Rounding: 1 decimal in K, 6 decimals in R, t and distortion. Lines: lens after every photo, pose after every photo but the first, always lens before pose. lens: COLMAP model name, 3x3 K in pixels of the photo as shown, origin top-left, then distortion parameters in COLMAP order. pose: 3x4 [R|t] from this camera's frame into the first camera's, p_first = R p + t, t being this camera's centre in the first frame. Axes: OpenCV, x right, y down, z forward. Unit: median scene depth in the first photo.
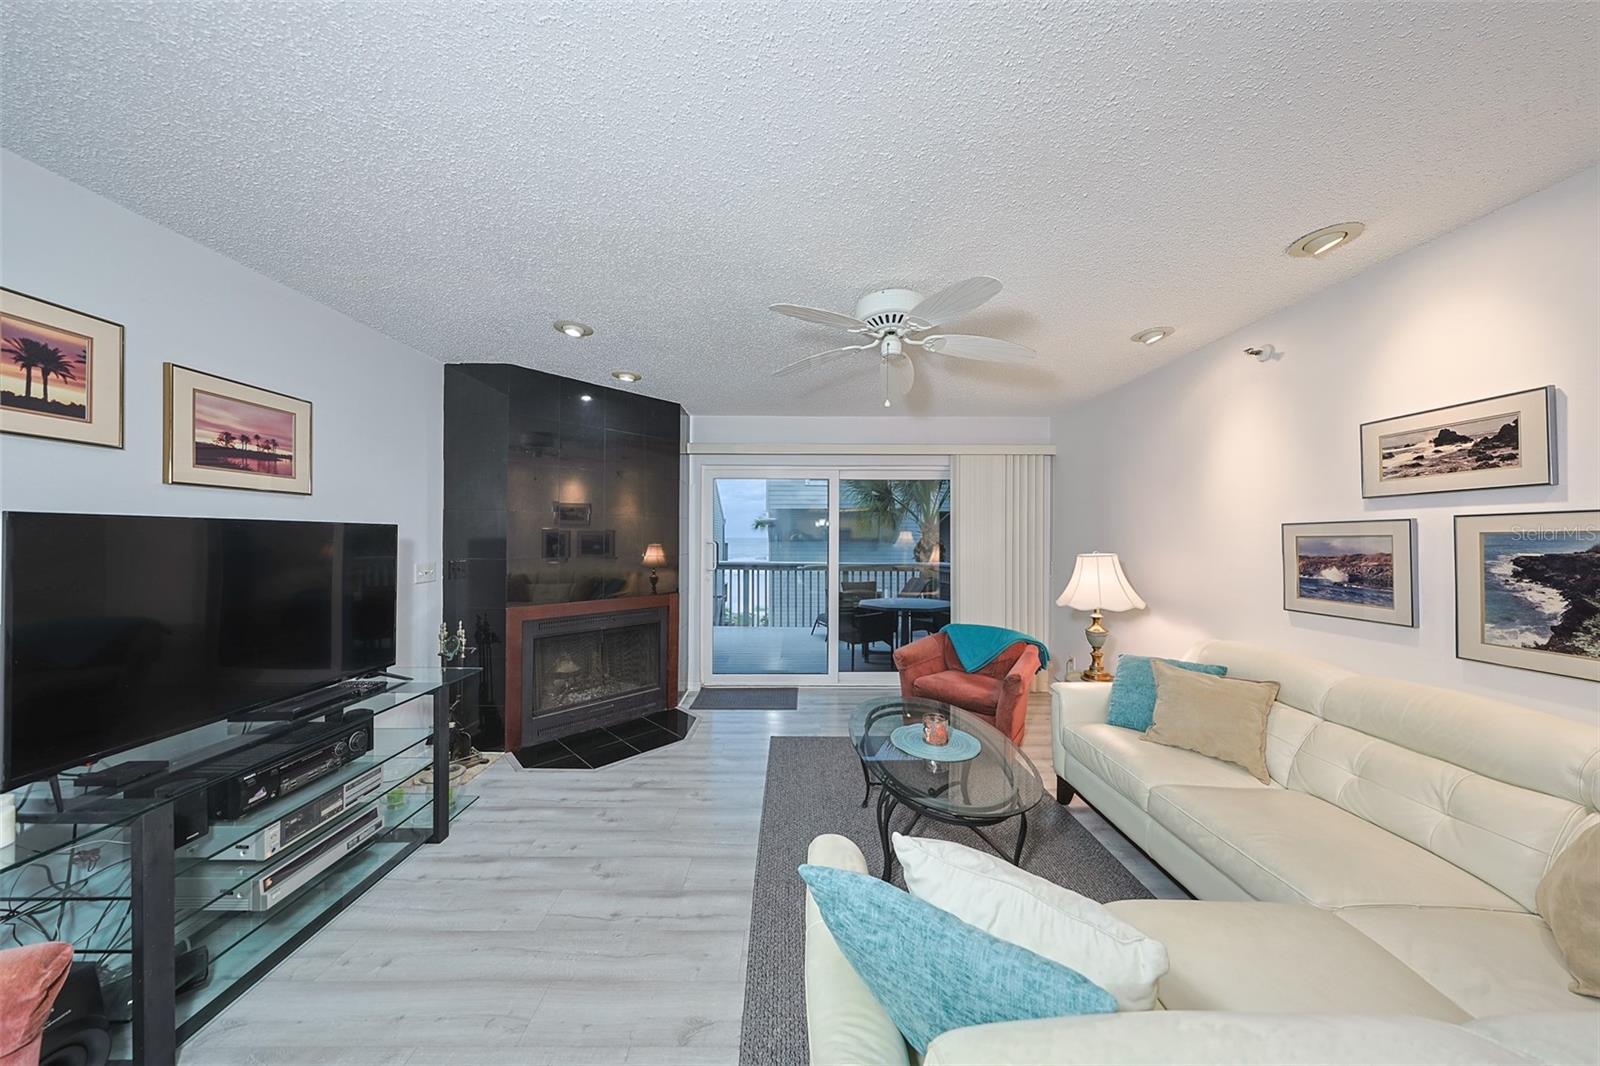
lens RADIAL K [[486.2, 0, 790.4], [0, 486.2, 537.7], [0, 0, 1]] dist [-0.000614, 0.000111]
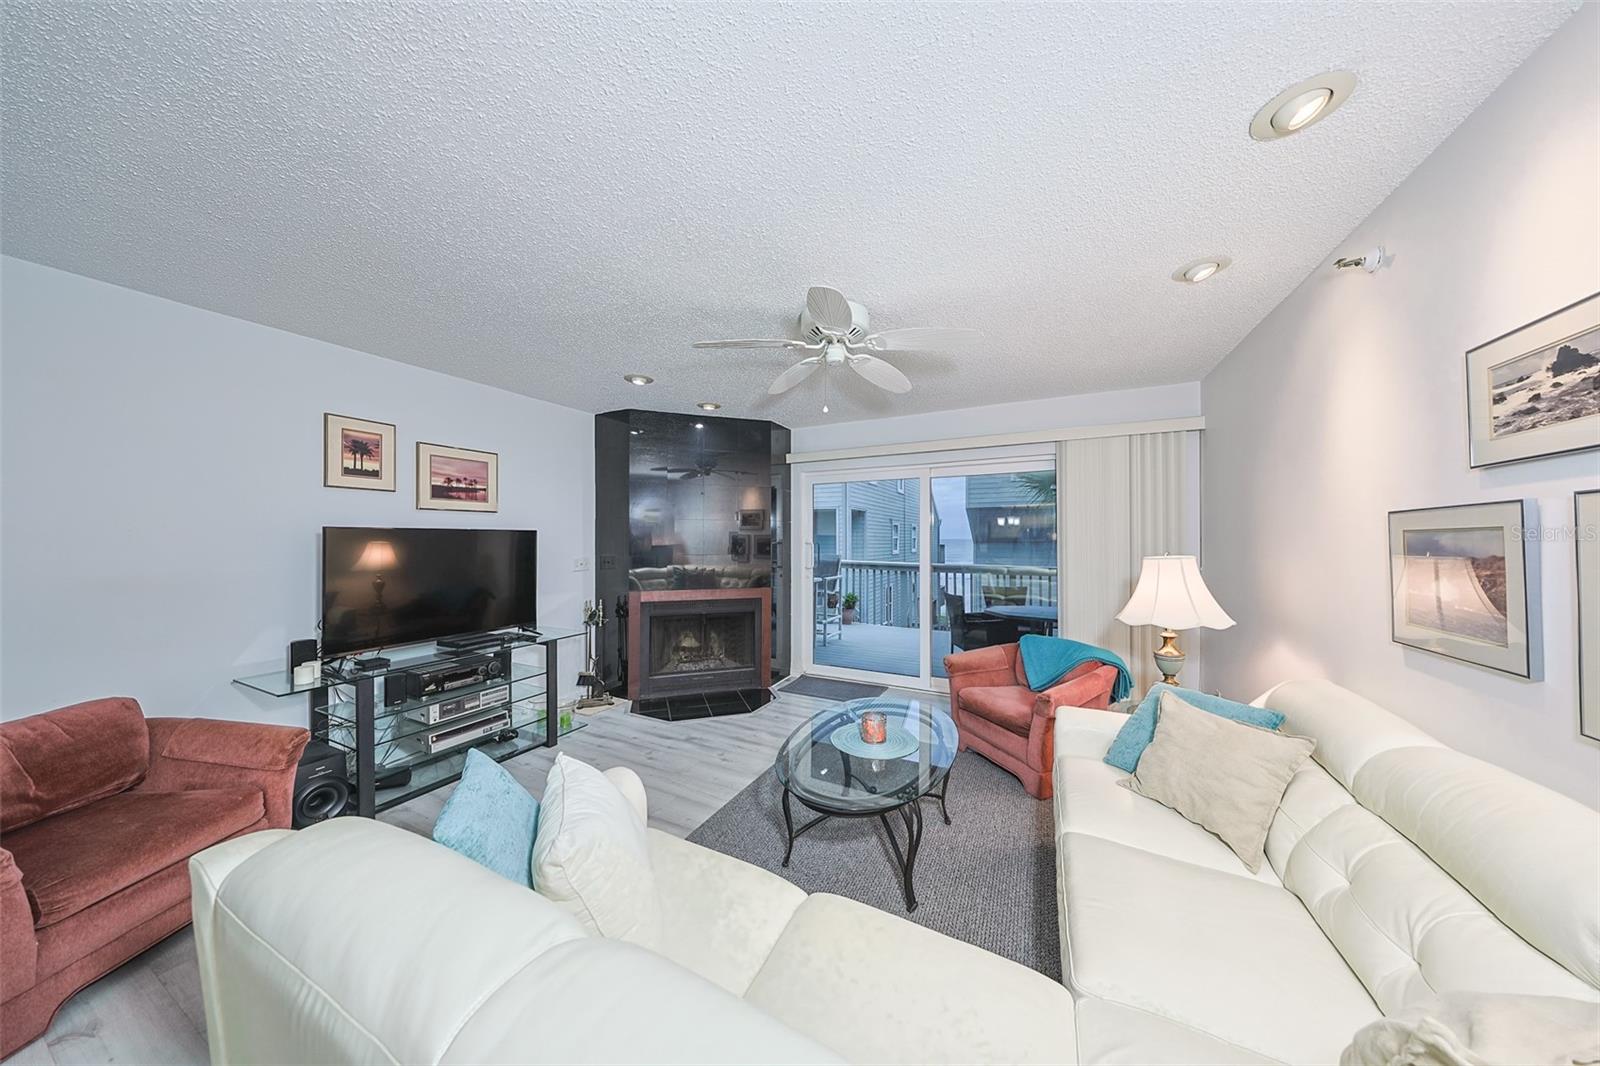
lens RADIAL K [[480.9, 0, 794.8], [0, 480.9, 538.1], [0, 0, 1]] dist [-0.000673, -0.000032]
pose [[0.890875, -0.005719, -0.454213, 0.601054], [0.004051, 0.999981, -0.004645, 0.007088], [0.454231, 0.002298, 0.890881, 0.042350]]
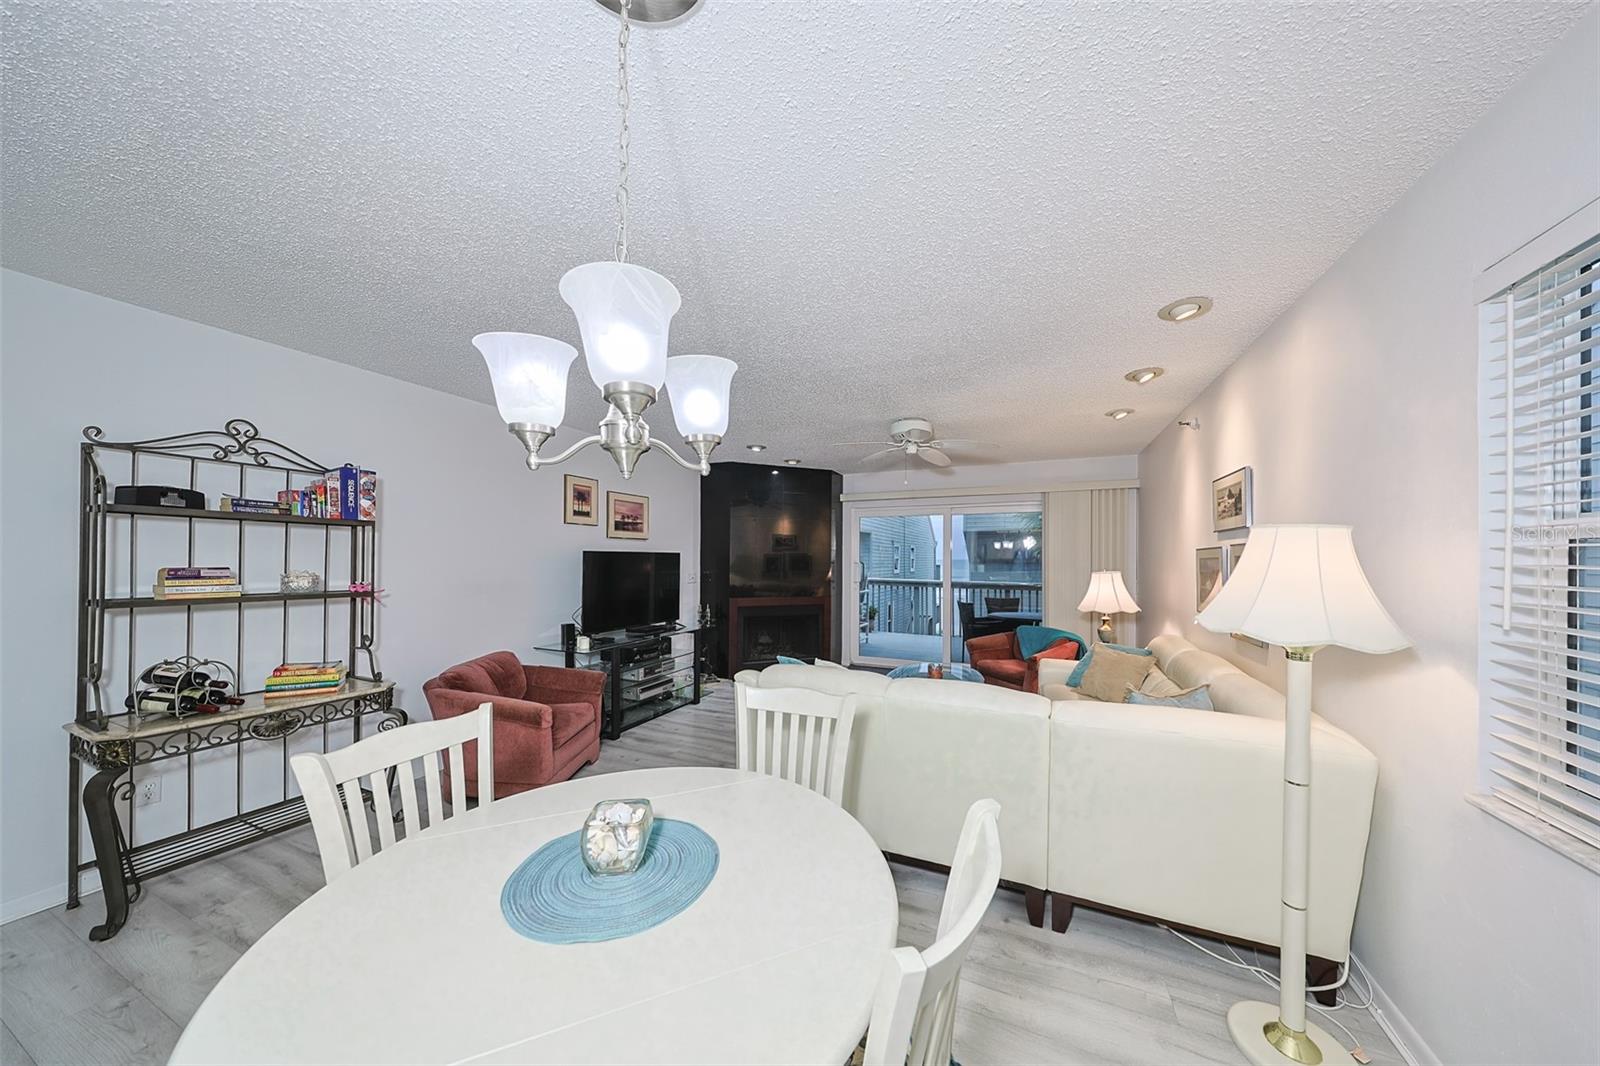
lens RADIAL K [[486.3, 0, 810.5], [0, 486.3, 560.2], [0, 0, 1]] dist [0.006444, -0.000020]
pose [[0.913152, 0.001267, -0.407616, 0.590434], [-0.000874, 0.999999, 0.001150, 0.001829], [0.407617, -0.000694, 0.913153, -0.724141]]
